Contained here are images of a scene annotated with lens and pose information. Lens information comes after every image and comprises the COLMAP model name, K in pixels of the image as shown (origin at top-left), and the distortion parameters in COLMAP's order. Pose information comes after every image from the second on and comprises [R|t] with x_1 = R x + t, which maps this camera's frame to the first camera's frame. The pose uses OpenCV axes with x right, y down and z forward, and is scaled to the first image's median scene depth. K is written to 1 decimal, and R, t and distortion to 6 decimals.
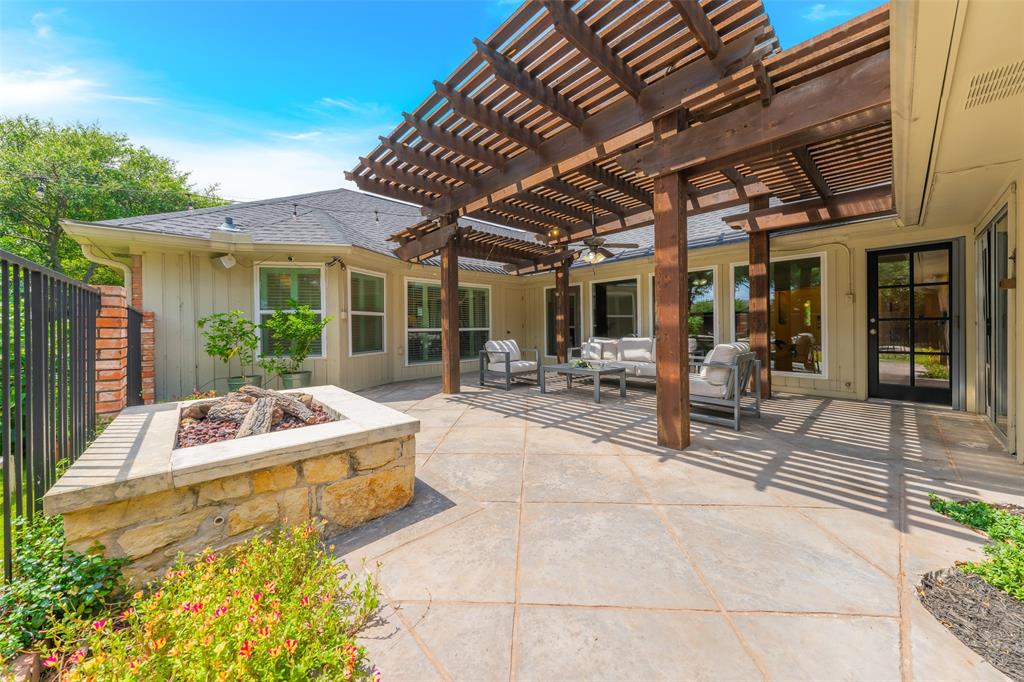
lens RADIAL K [[350.6, 0, 514.3], [0, 350.6, 326.6], [0, 0, 1]] dist [0.000604, 0.000133]
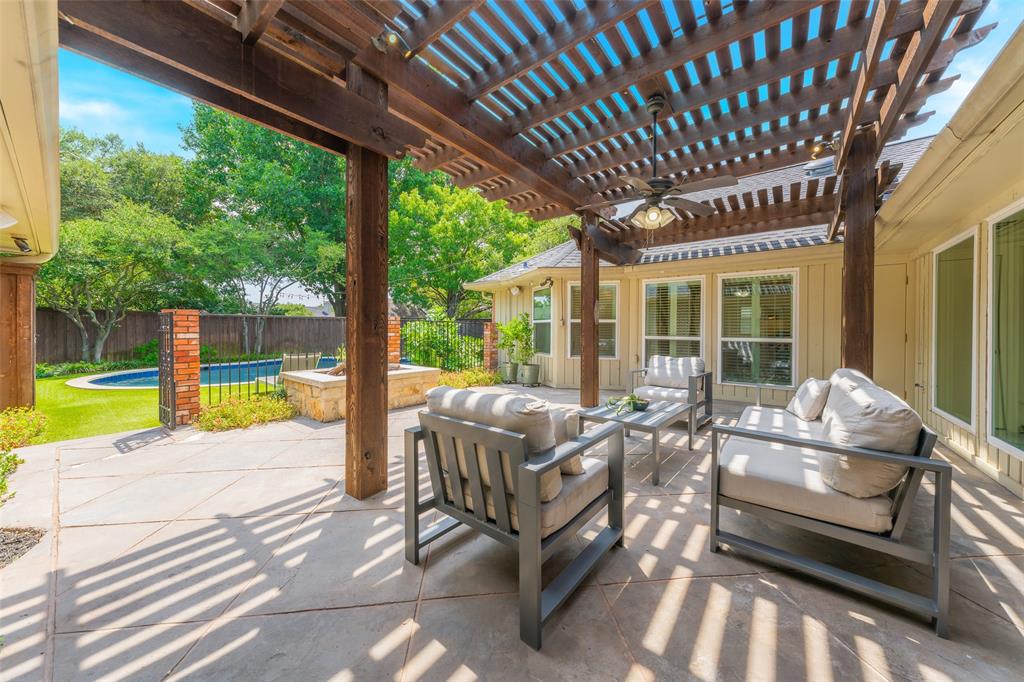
lens RADIAL K [[350.6, 0, 512.4], [0, 350.6, 330.5], [0, 0, 1]] dist [0.000604, 0.000133]
pose [[0.169010, 0.016014, -0.985484, 1.399505], [-0.010968, 0.999837, 0.014366, -0.049060], [0.985553, 0.008381, 0.169158, 1.282574]]
